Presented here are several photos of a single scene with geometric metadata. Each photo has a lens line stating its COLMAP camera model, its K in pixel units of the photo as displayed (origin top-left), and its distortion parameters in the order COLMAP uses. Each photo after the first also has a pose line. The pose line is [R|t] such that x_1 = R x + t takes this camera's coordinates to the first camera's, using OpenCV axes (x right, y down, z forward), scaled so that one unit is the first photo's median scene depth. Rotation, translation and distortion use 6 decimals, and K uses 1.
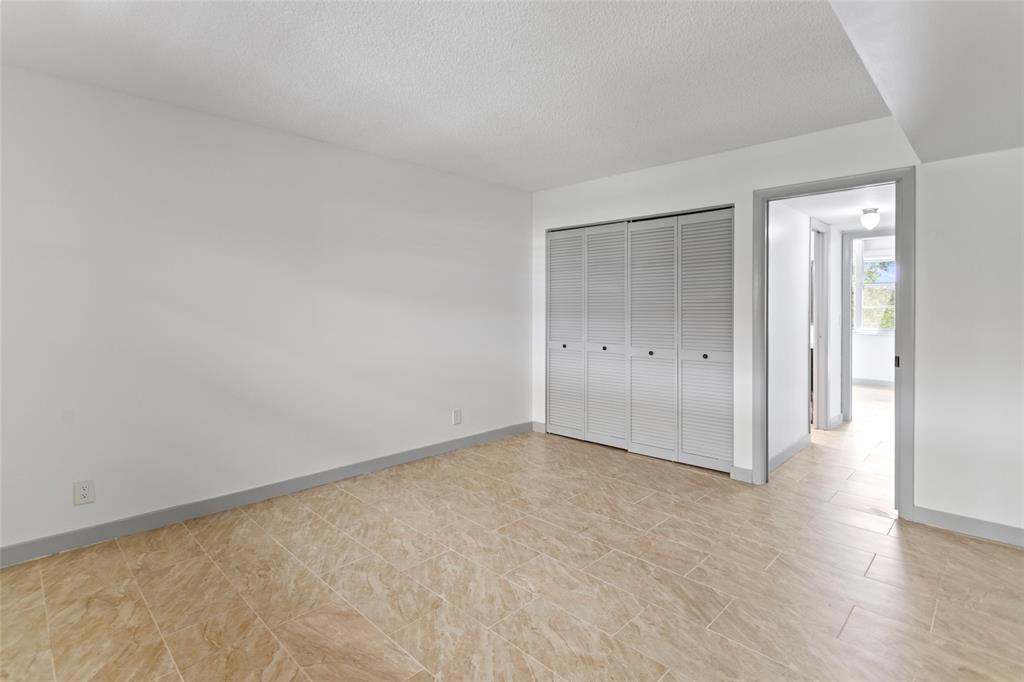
lens RADIAL K [[496.6, 0, 501.9], [0, 496.6, 311.1], [0, 0, 1]] dist [0.002228, 0.000509]
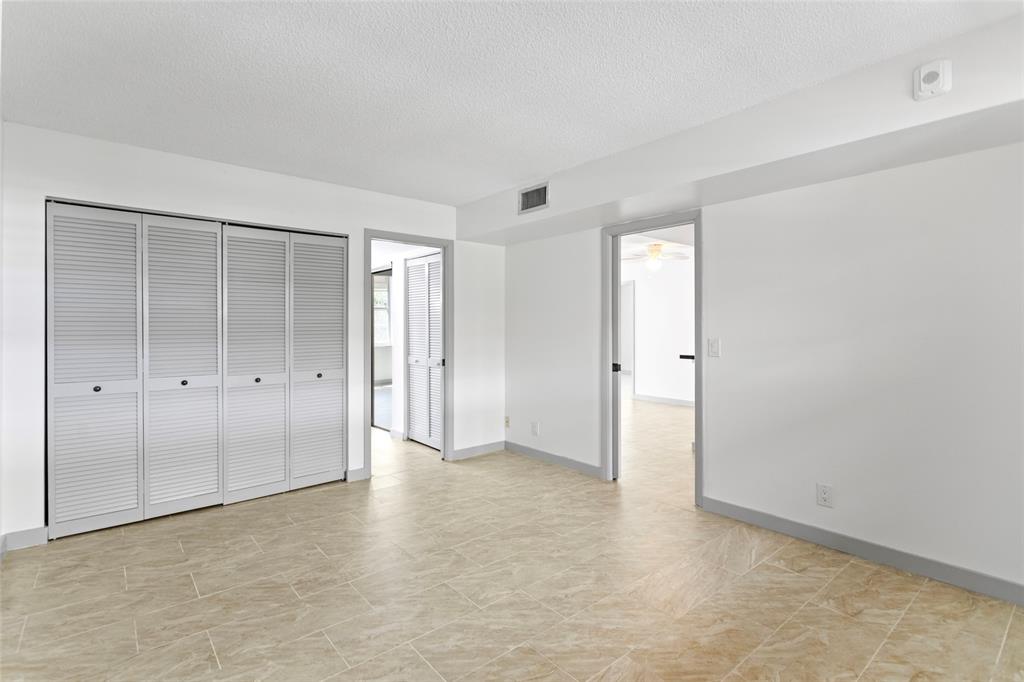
lens RADIAL K [[489.4, 0, 508.1], [0, 489.4, 331.9], [0, 0, 1]] dist [0.003104, 0.000487]
pose [[0.092017, -0.007463, 0.995729, -0.810099], [0.007566, 0.999948, 0.006796, -0.004928], [-0.995729, 0.006909, 0.092069, 0.743757]]
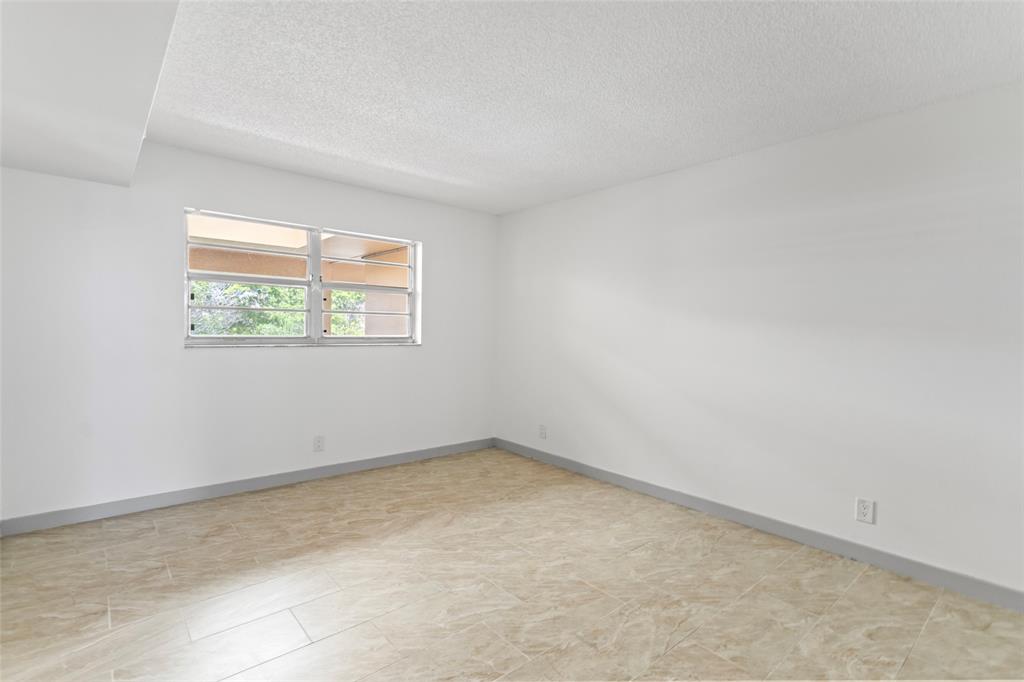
lens RADIAL K [[485.6, 0, 505.6], [0, 485.6, 342.2], [0, 0, 1]] dist [0.005128, 0.000791]
pose [[-0.078623, 0.025290, -0.996584, 0.896335], [-0.026557, 0.999270, 0.027453, -0.003374], [0.996551, 0.028625, -0.077894, 0.970397]]
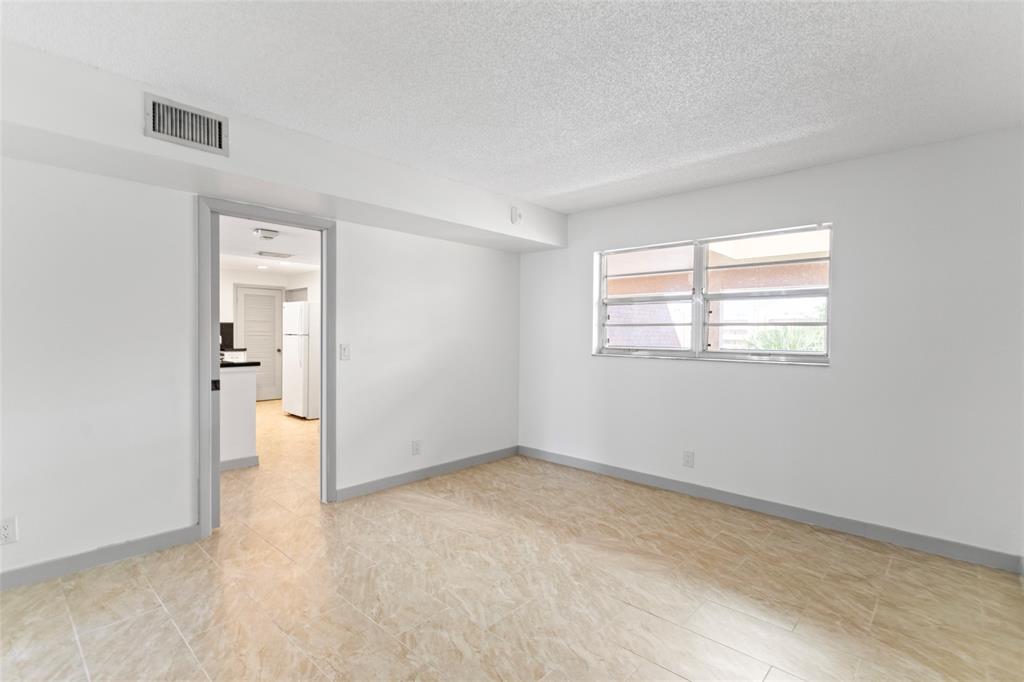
lens RADIAL K [[485.6, 0, 505.6], [0, 485.6, 342.2], [0, 0, 1]] dist [0.005128, 0.000791]
pose [[-0.999289, -0.010211, -0.036289, 0.077658], [-0.011206, 0.999564, 0.027320, -0.022069], [0.035994, 0.027708, -0.998968, 1.720717]]
